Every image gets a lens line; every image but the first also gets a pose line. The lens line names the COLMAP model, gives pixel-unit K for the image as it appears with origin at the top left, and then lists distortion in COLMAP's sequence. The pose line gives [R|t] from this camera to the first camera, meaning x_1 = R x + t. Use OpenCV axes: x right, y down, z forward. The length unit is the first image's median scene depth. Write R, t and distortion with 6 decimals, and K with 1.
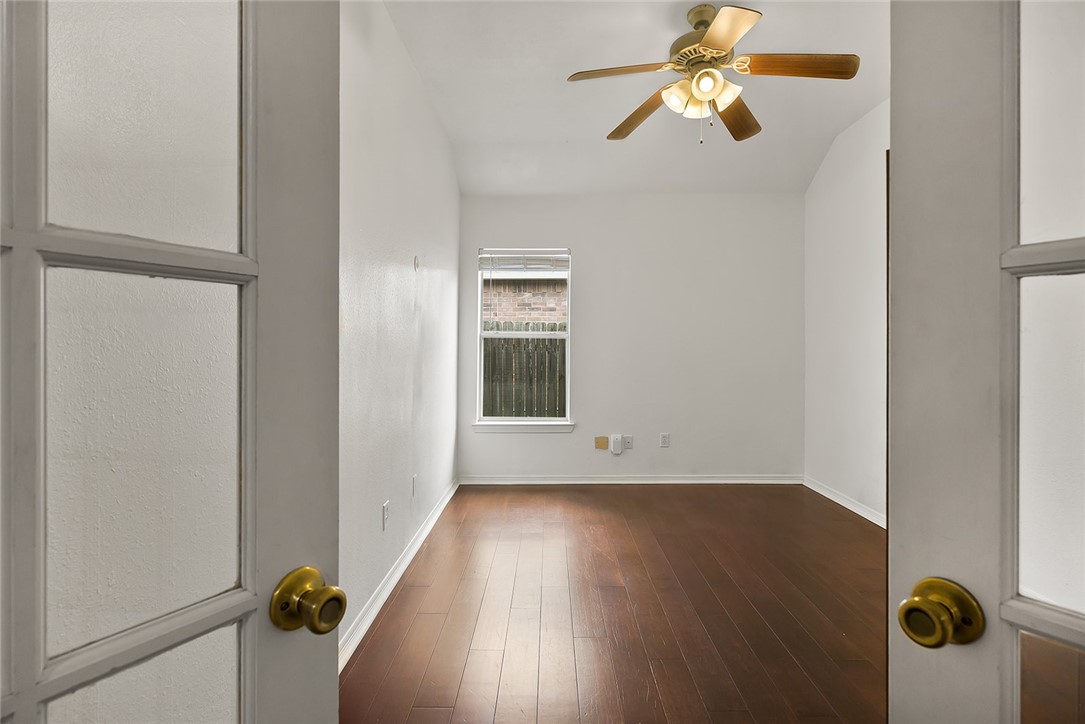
lens RADIAL K [[530.1, 0, 545.5], [0, 530.1, 356.8], [0, 0, 1]] dist [-0.000742, 0.000461]
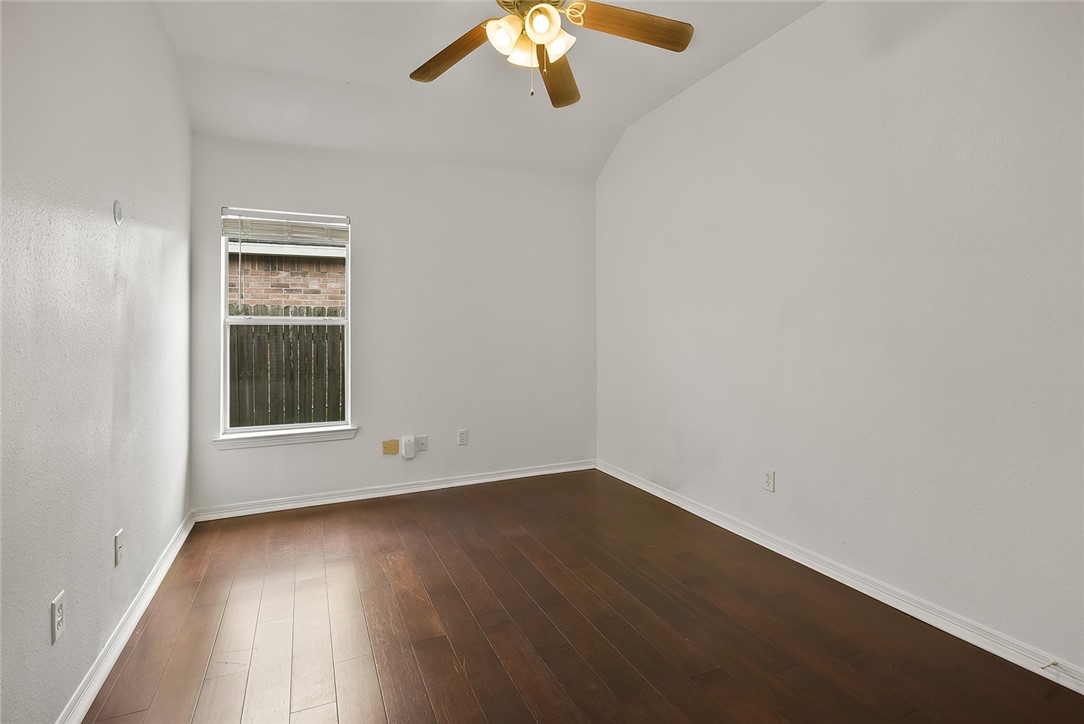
lens RADIAL K [[529.6, 0, 543.6], [0, 529.6, 336.3], [0, 0, 1]] dist [-0.000742, 0.000461]
pose [[0.908112, -0.011711, 0.418563, -0.029796], [0.017226, 0.999807, -0.009400, -0.004753], [-0.418372, 0.015747, 0.908139, 0.137415]]
